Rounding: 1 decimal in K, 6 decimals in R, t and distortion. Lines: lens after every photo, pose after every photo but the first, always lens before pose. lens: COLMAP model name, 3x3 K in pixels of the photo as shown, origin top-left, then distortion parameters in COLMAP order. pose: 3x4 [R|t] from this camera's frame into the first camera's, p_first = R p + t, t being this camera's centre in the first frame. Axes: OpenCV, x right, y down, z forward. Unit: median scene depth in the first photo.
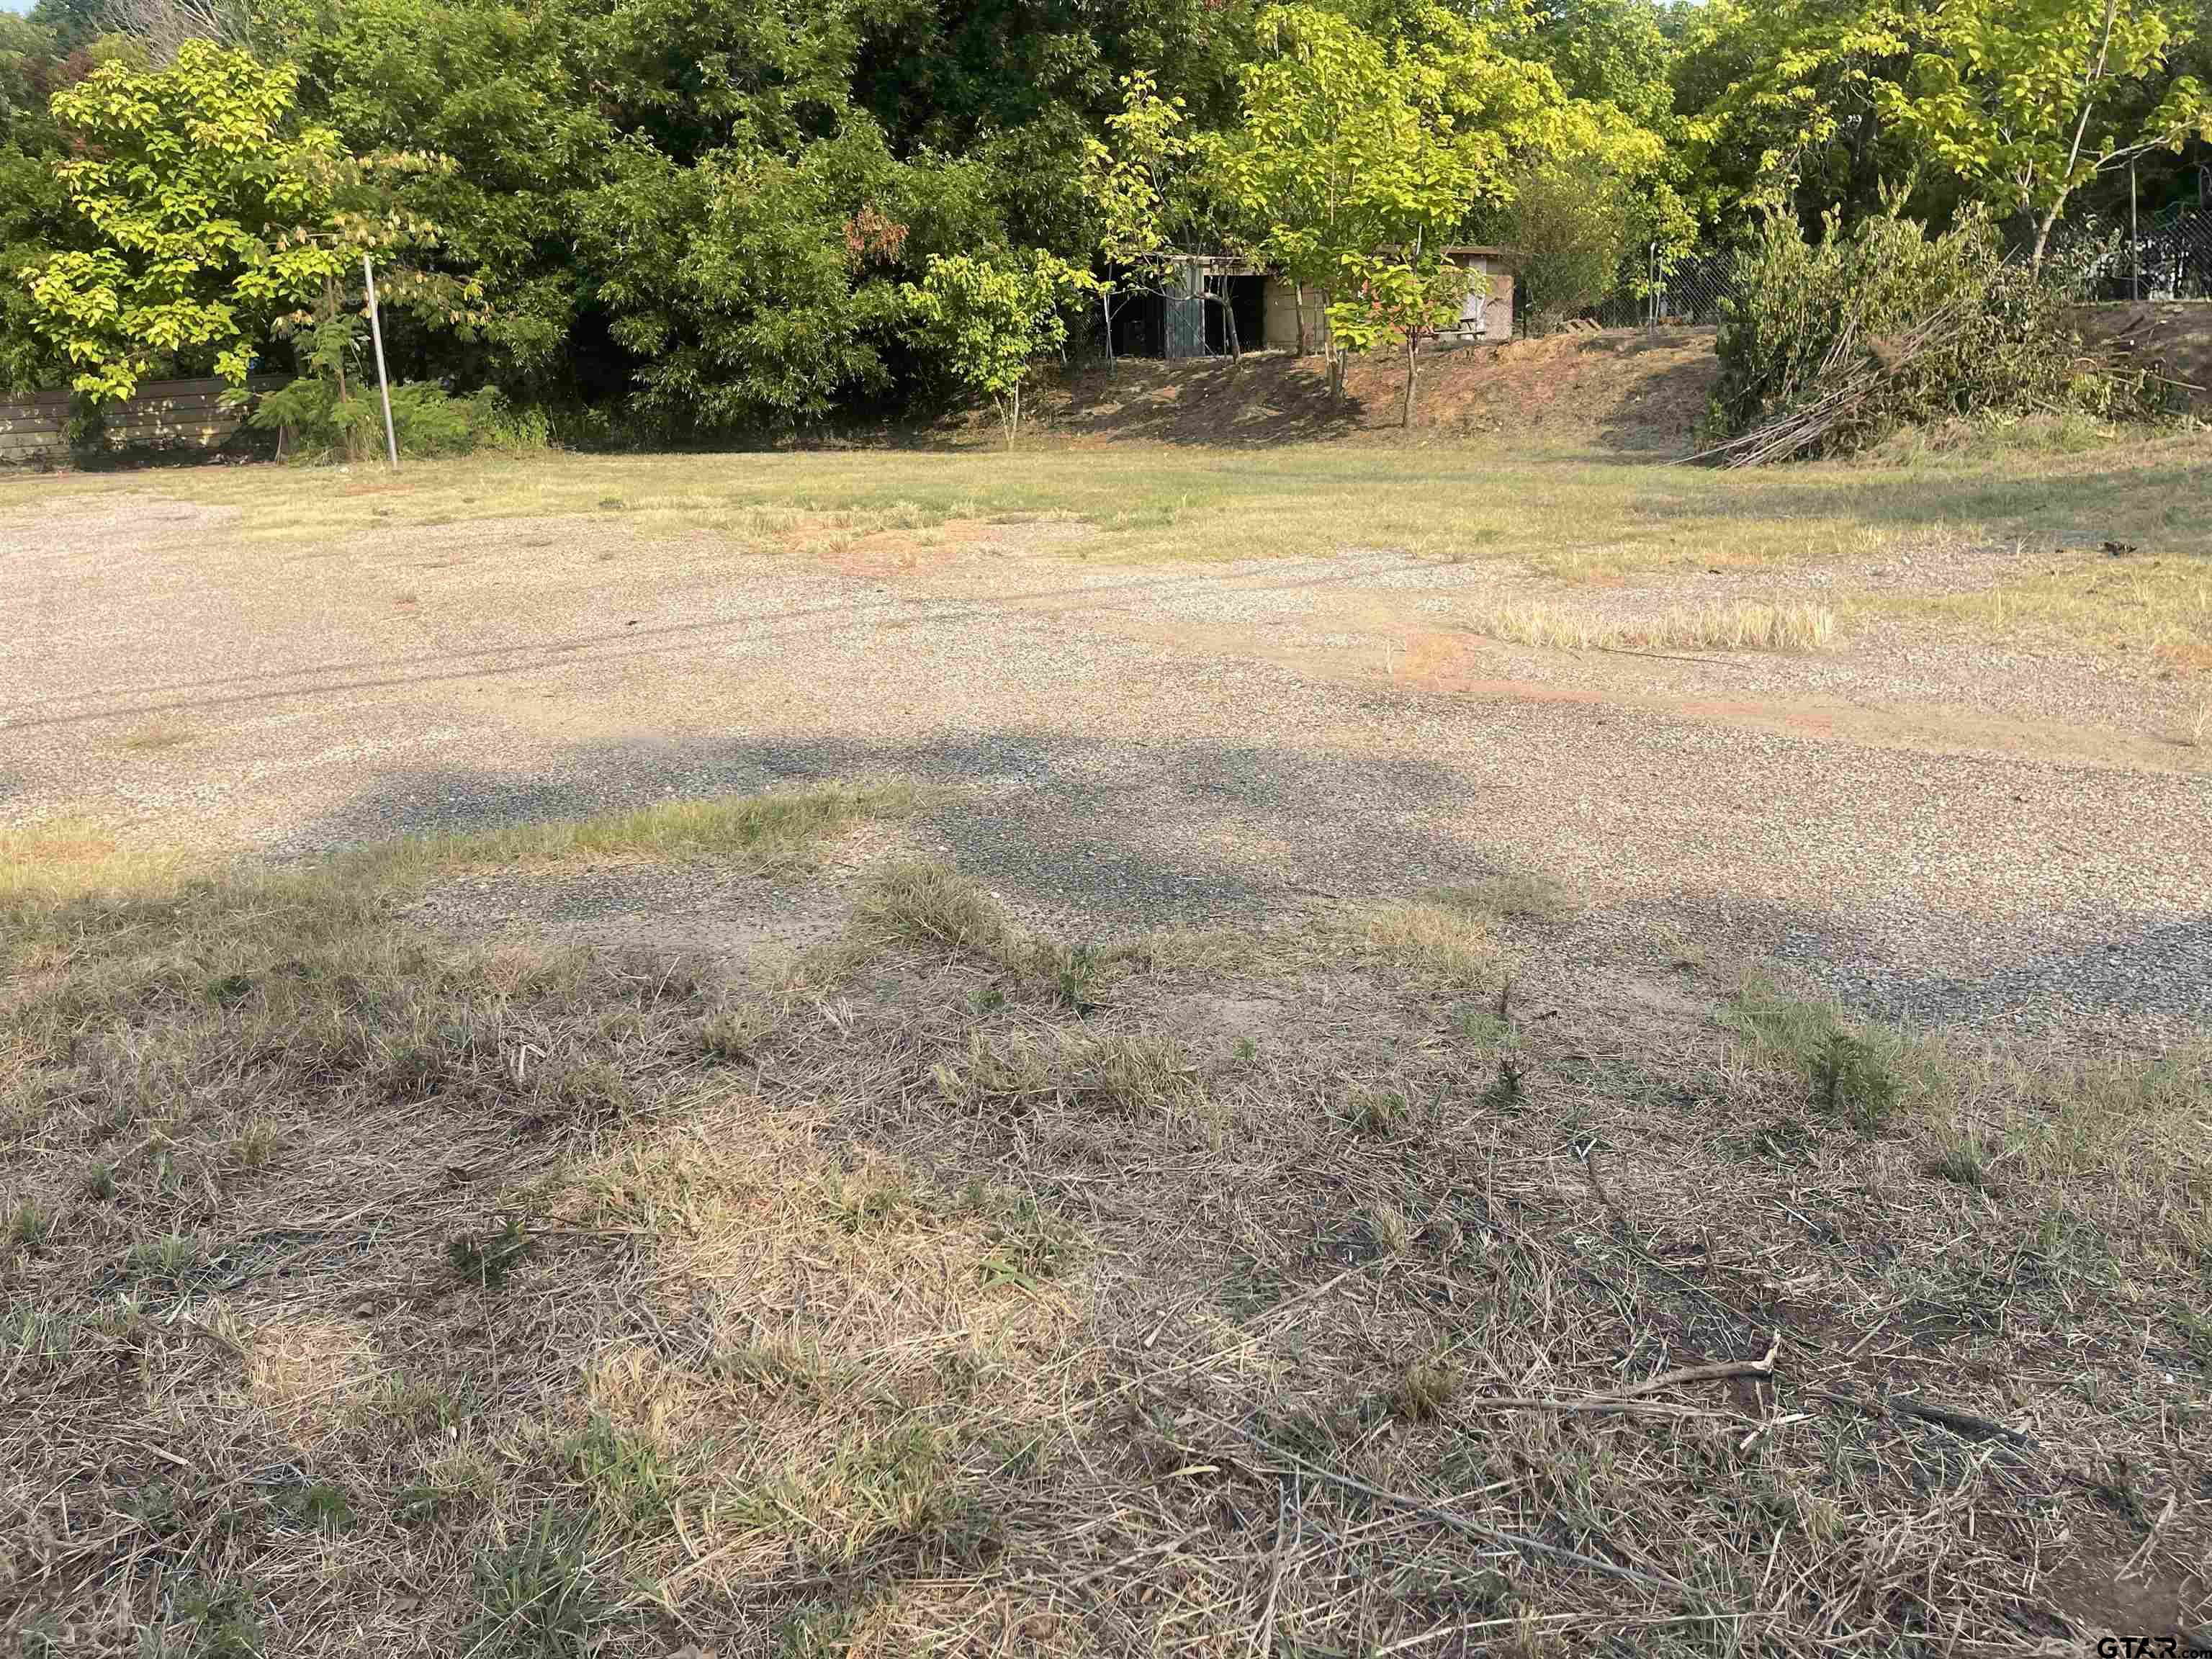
lens RADIAL K [[1670.7, 0, 1120.9], [0, 1670.7, 805.3], [0, 0, 1]] dist [0.076082, -0.100581]
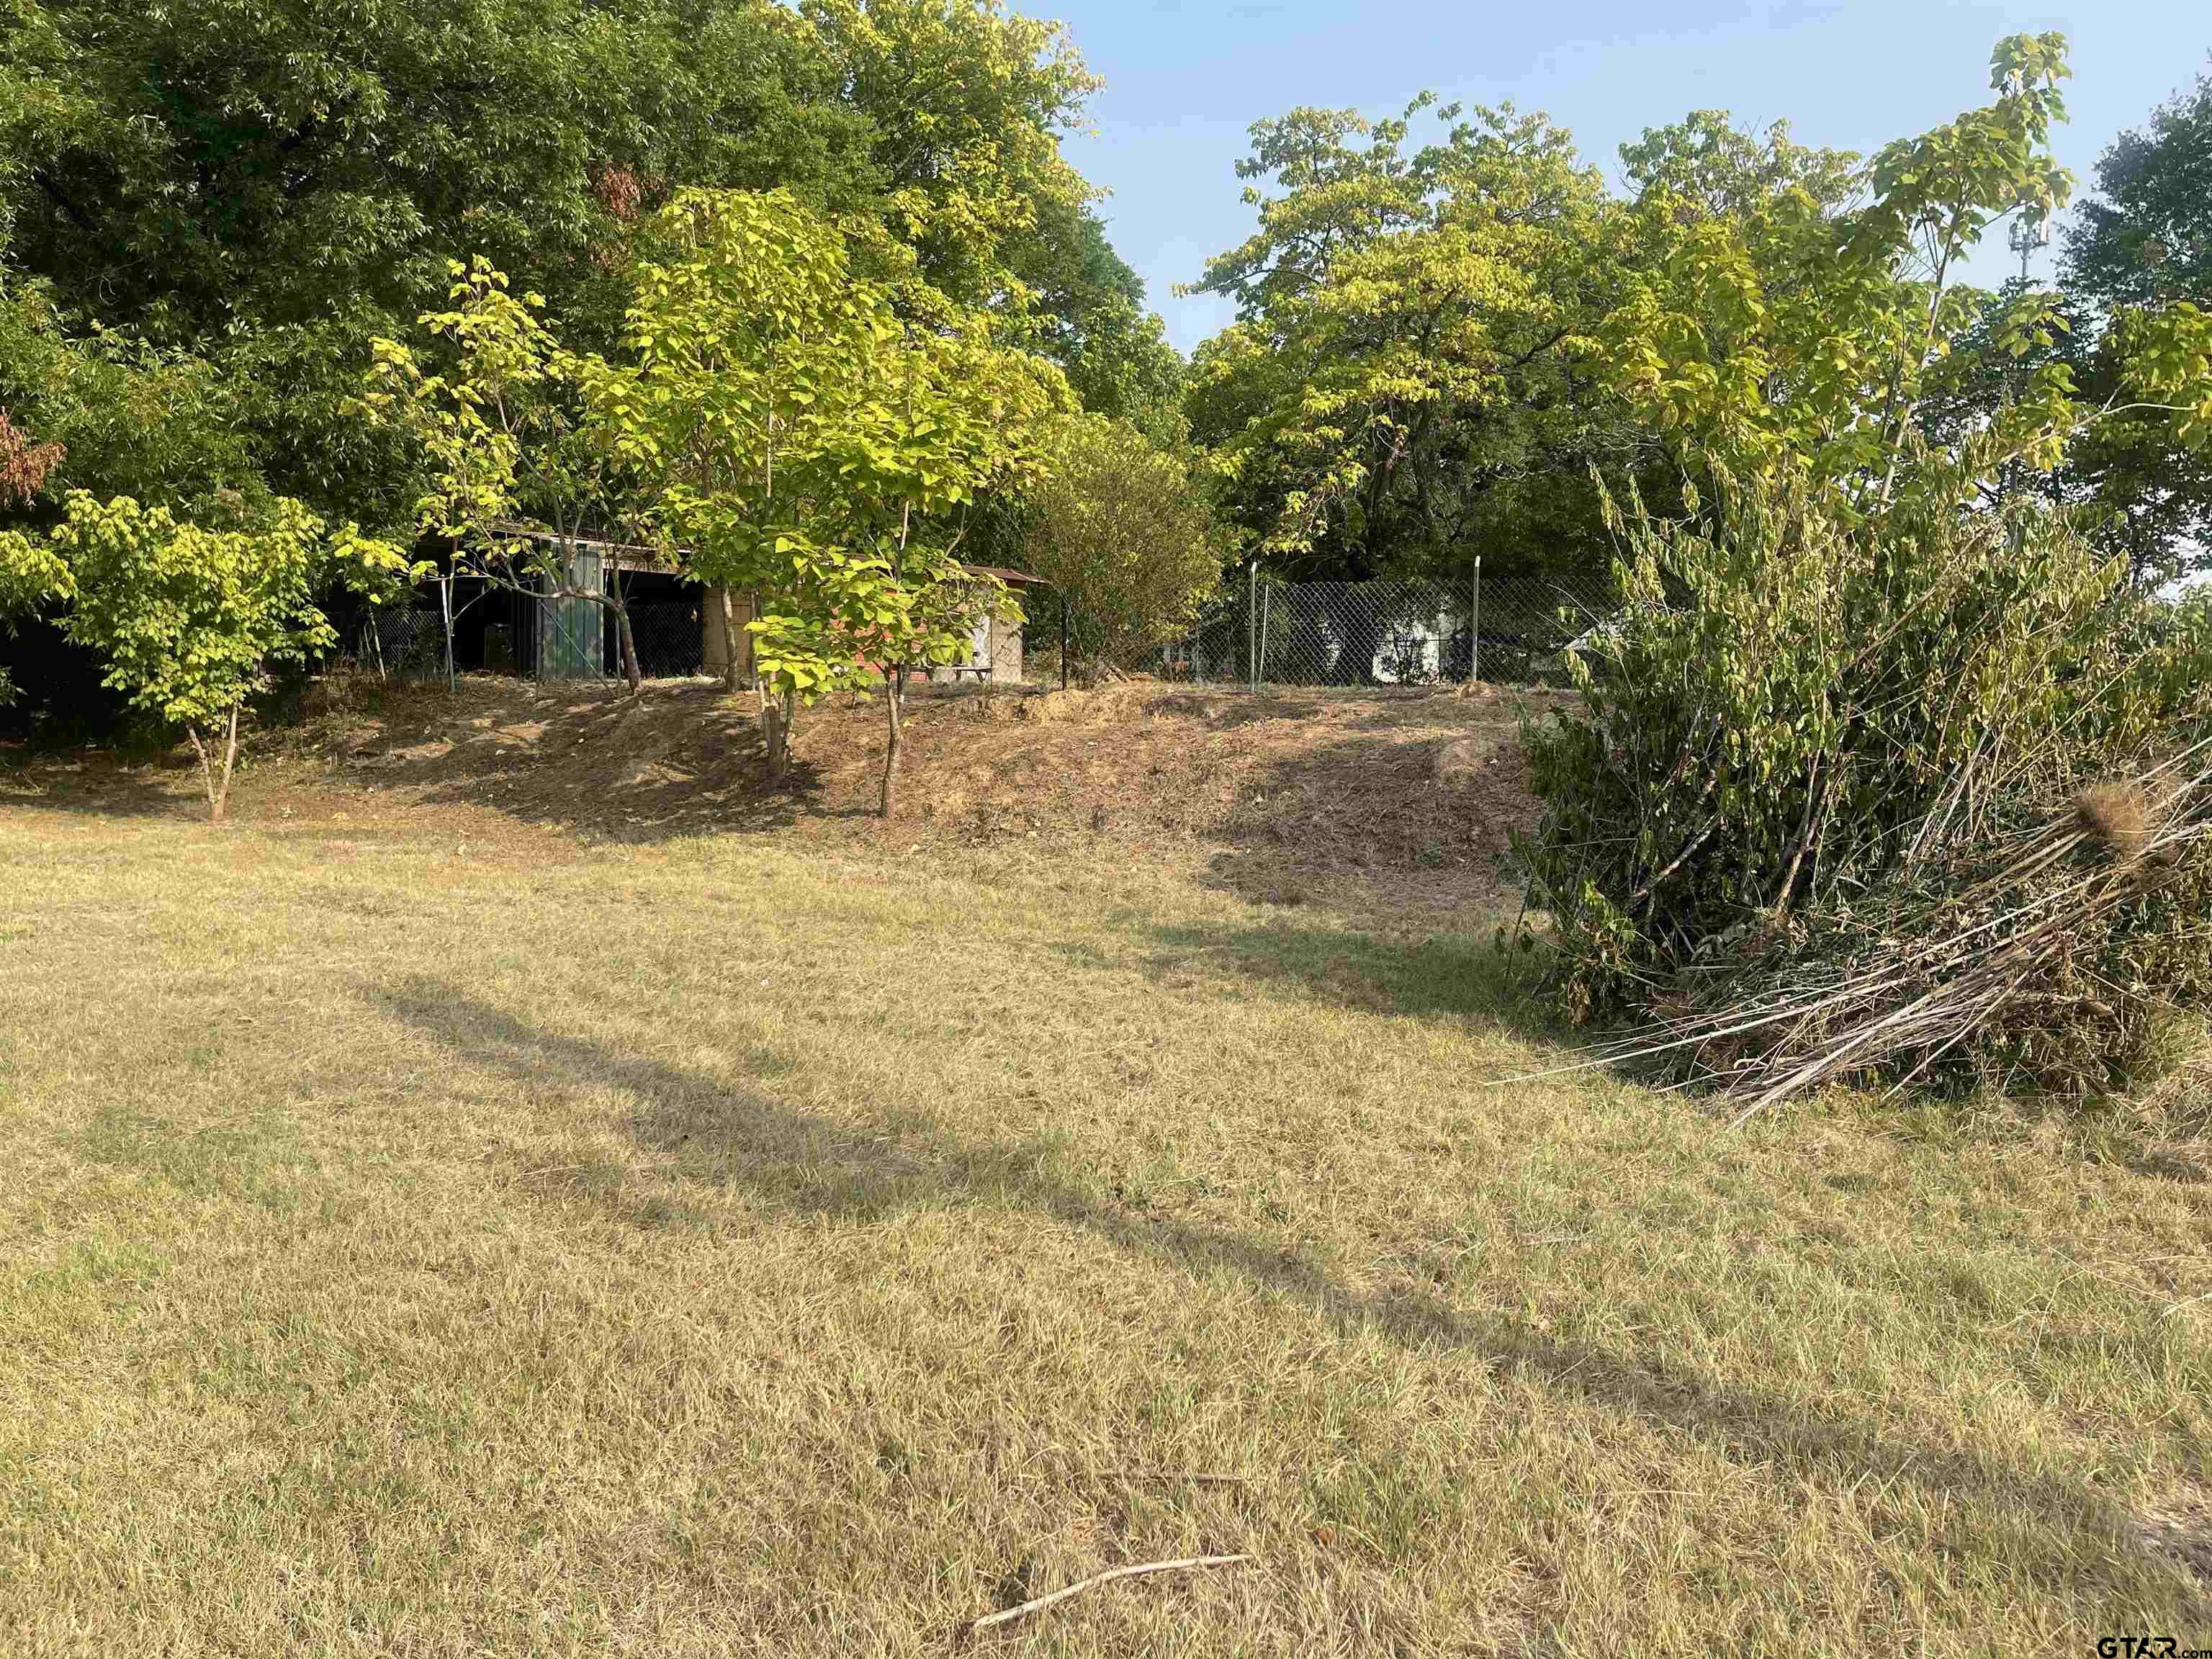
lens RADIAL K [[1670.7, 0, 1097.7], [0, 1670.7, 810.2], [0, 0, 1]] dist [0.076082, -0.100581]
pose [[0.959694, 0.033242, 0.279075, 0.066120], [0.017727, 0.983844, -0.178150, -0.105711], [-0.280488, 0.175917, 0.943599, 0.361148]]
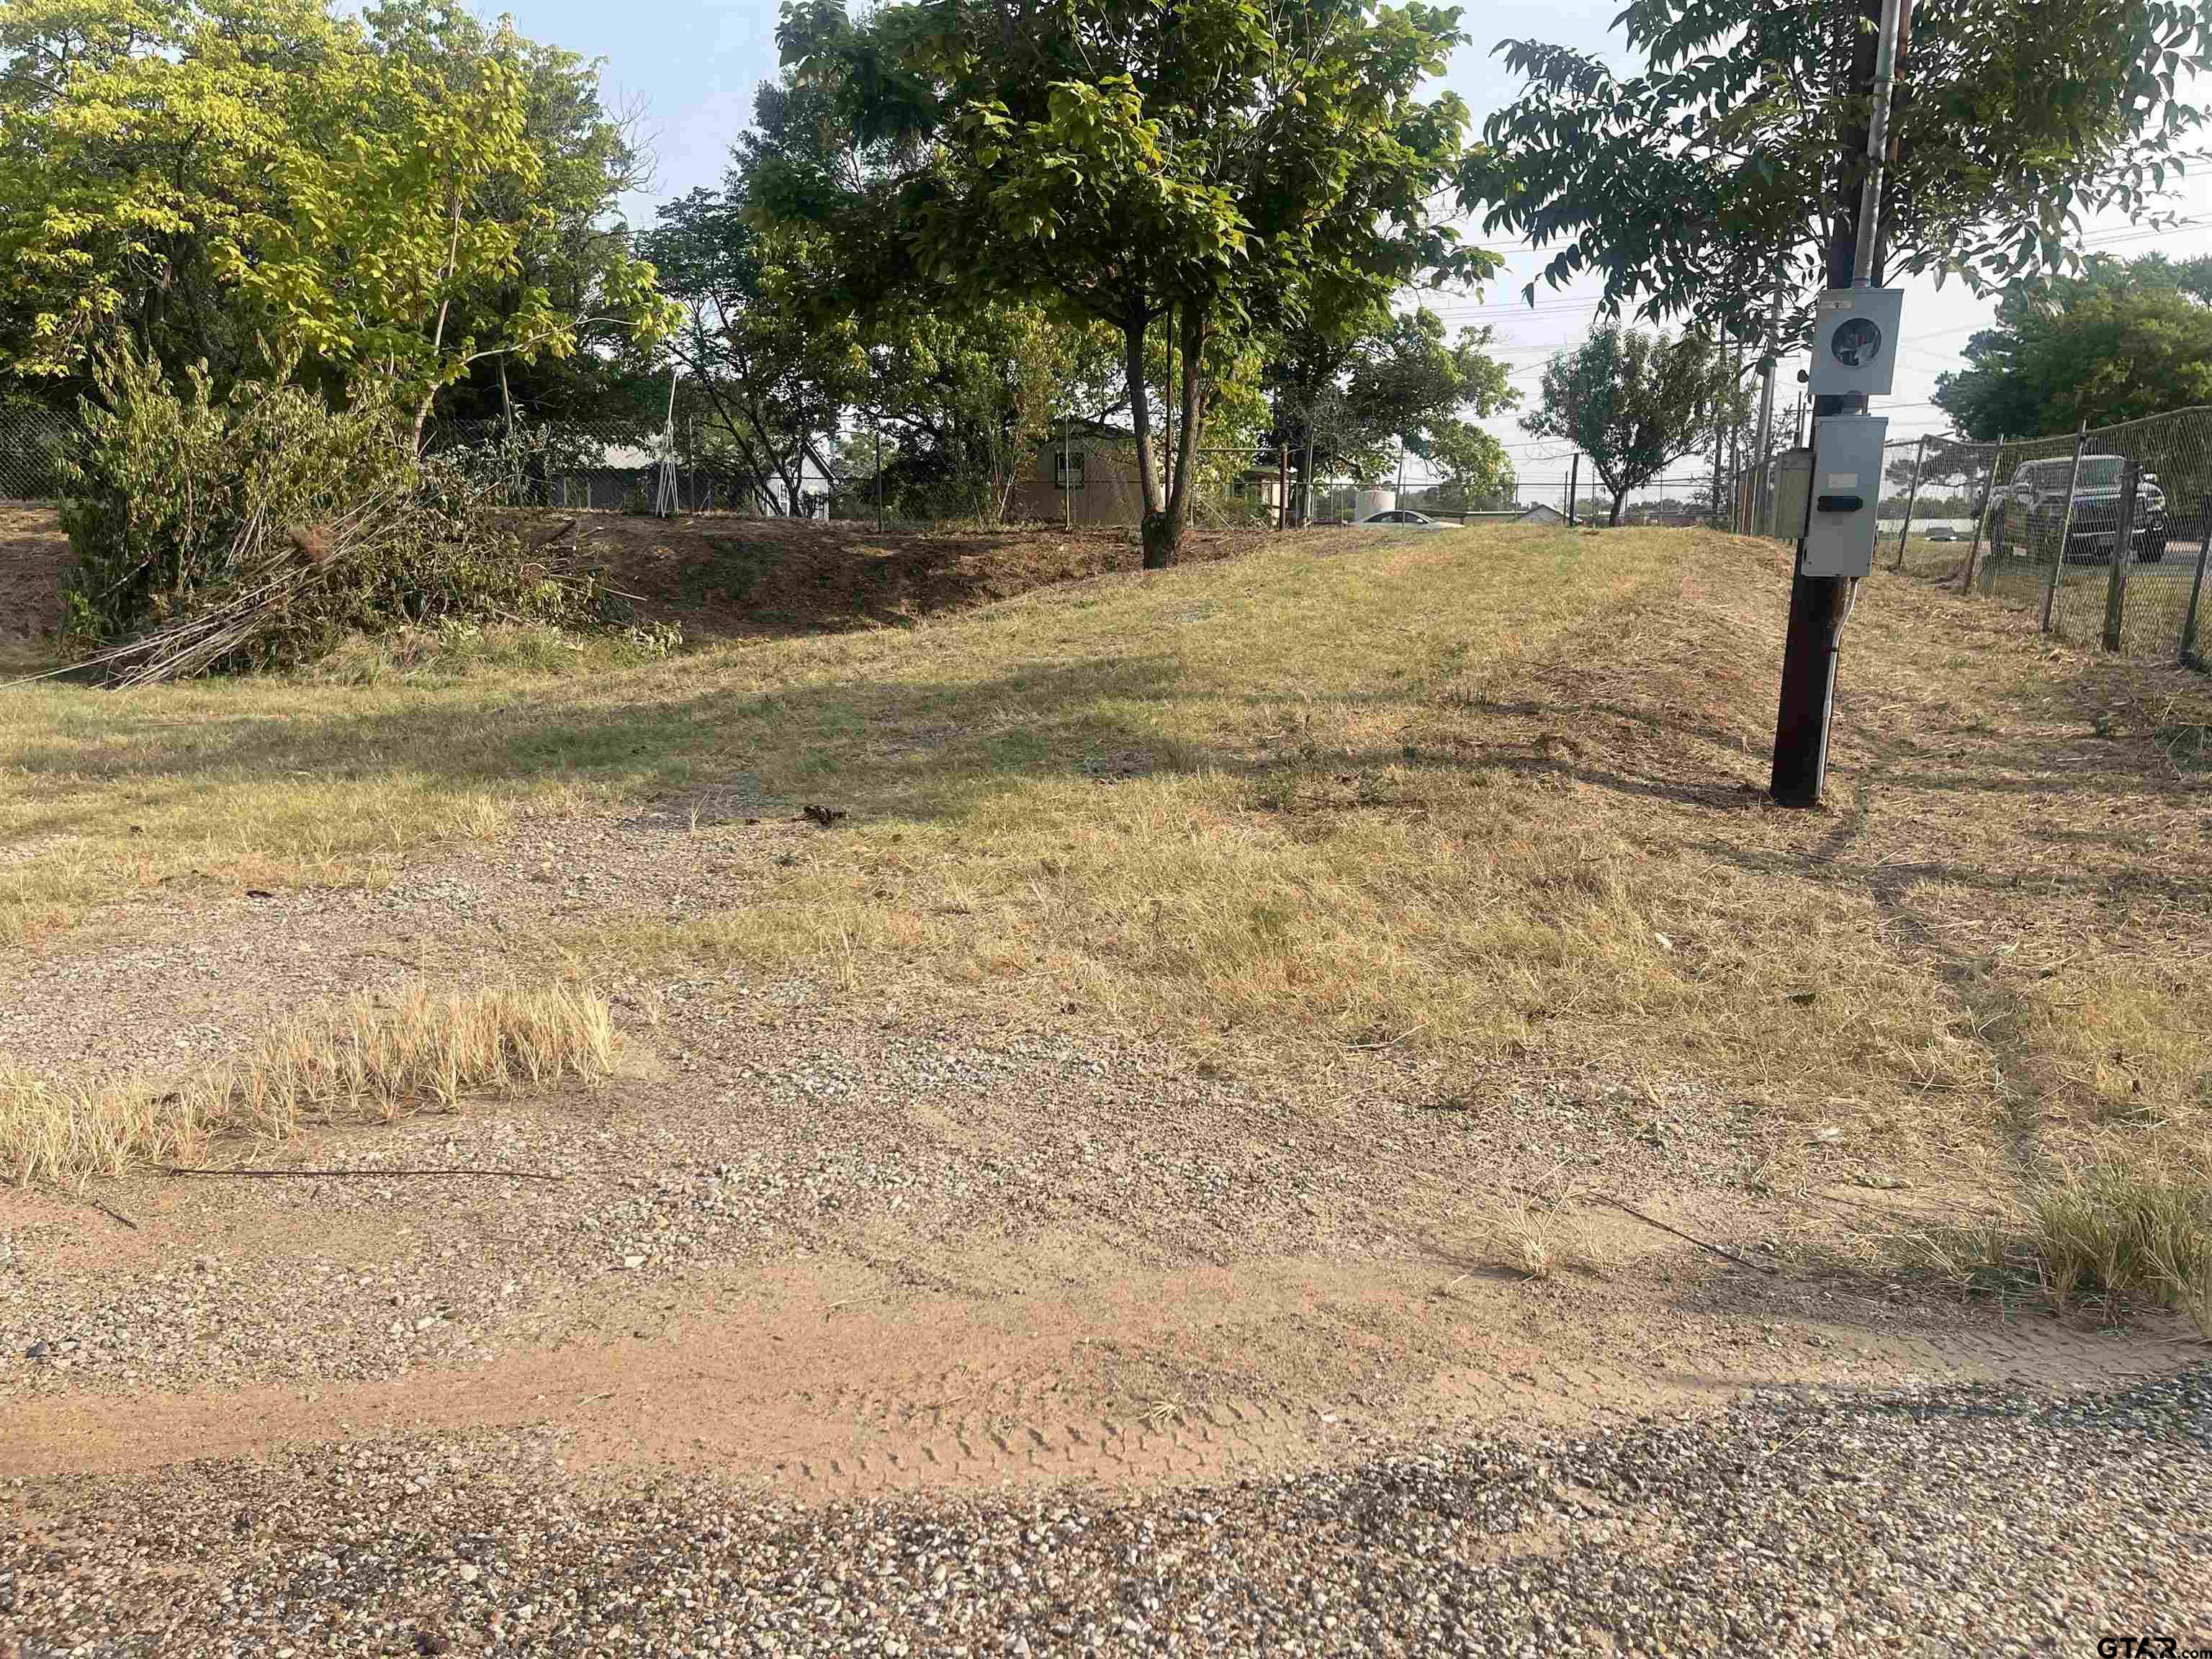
lens RADIAL K [[1651.2, 0, 1166.8], [0, 1651.2, 839.0], [0, 0, 1]] dist [0.034279, -0.072941]
pose [[0.585444, -0.087366, 0.805991, 0.022348], [0.160240, 0.987033, -0.009403, -0.029142], [-0.794719, 0.134657, 0.591853, 0.118684]]
